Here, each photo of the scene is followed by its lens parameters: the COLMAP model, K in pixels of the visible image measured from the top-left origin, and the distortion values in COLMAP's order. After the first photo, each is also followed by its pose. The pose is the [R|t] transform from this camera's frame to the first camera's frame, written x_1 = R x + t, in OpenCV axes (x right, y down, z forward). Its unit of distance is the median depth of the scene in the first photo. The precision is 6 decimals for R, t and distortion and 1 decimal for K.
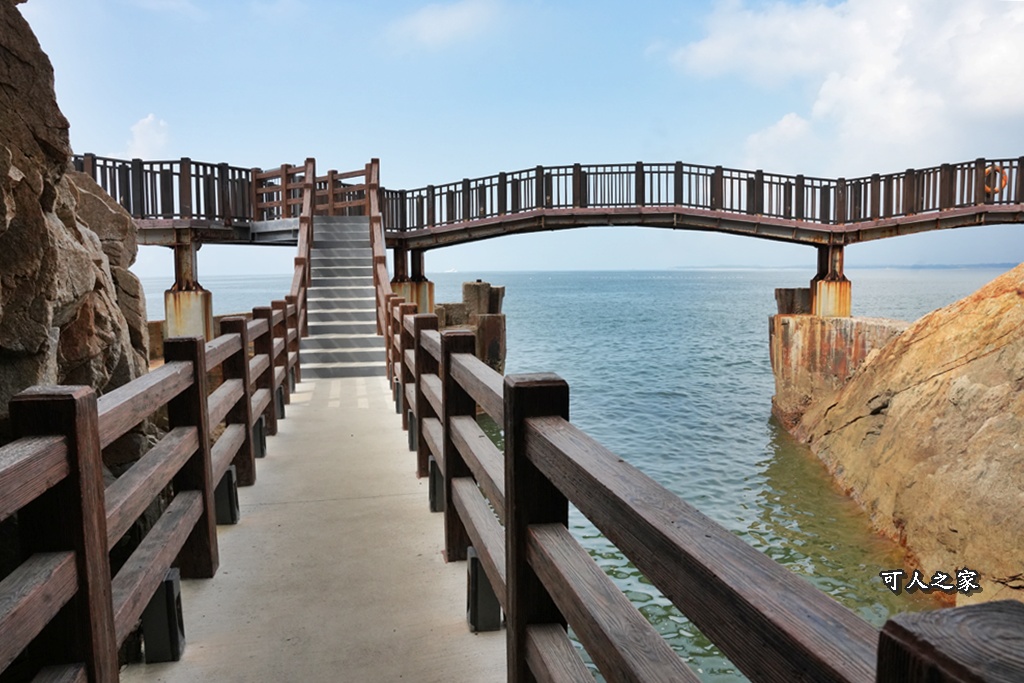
lens RADIAL K [[788.2, 0, 504.9], [0, 788.2, 351.2], [0, 0, 1]] dist [-0.154900, 0.101548]
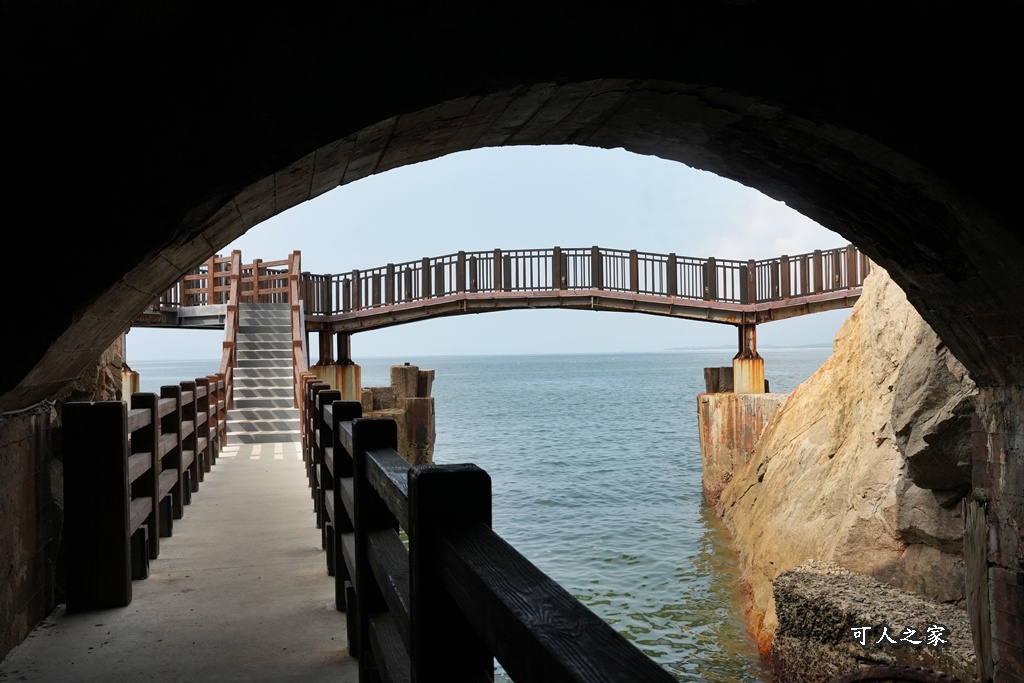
lens RADIAL K [[974.4, 0, 514.8], [0, 974.4, 343.2], [0, 0, 1]] dist [-0.058205, -0.004178]
pose [[0.999138, -0.006639, 0.040975, 0.062662], [0.011269, 0.993436, -0.113830, 0.030458], [-0.039950, 0.114194, 0.992655, -0.268134]]
